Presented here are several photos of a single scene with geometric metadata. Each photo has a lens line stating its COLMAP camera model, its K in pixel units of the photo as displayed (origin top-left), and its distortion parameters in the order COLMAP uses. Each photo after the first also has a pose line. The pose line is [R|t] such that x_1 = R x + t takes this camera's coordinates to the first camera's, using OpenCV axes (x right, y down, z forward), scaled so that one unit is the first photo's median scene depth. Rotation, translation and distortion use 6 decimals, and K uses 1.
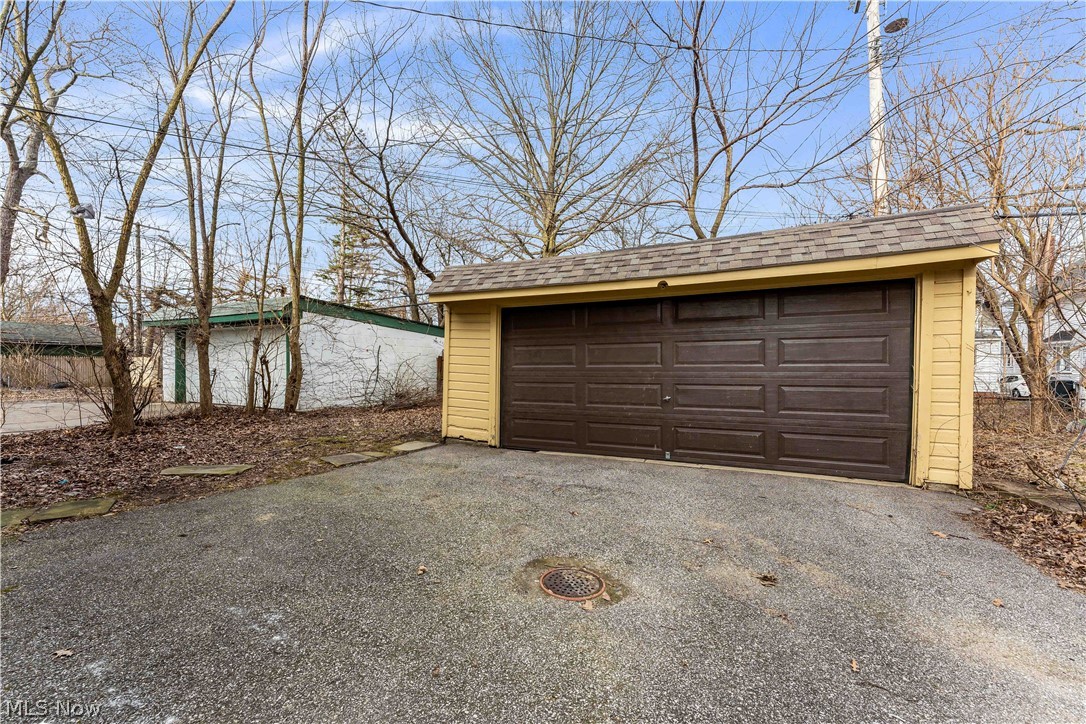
lens RADIAL K [[443.3, 0, 542.5], [0, 443.3, 363.1], [0, 0, 1]] dist [0.000664, 0.000025]
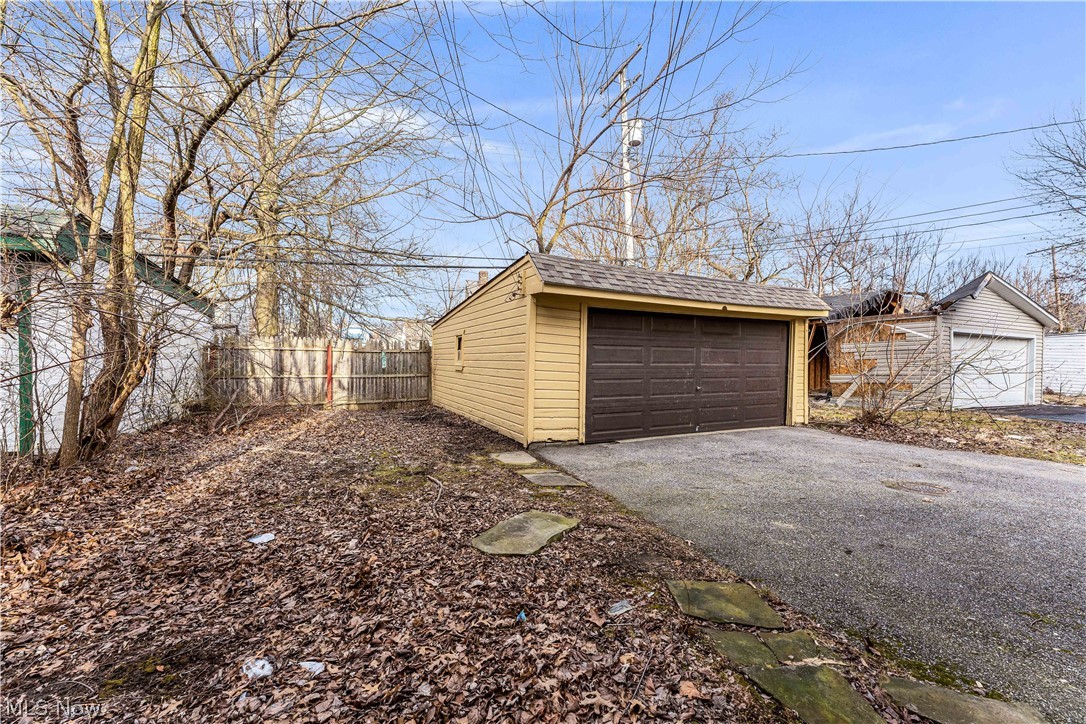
lens RADIAL K [[443.3, 0, 542.4], [0, 443.3, 363.9], [0, 0, 1]] dist [0.000664, 0.000025]
pose [[0.606487, 0.006944, 0.795063, -1.022249], [-0.012012, 0.999928, 0.000430, 0.007937], [-0.795003, -0.009811, 0.606526, 0.490134]]
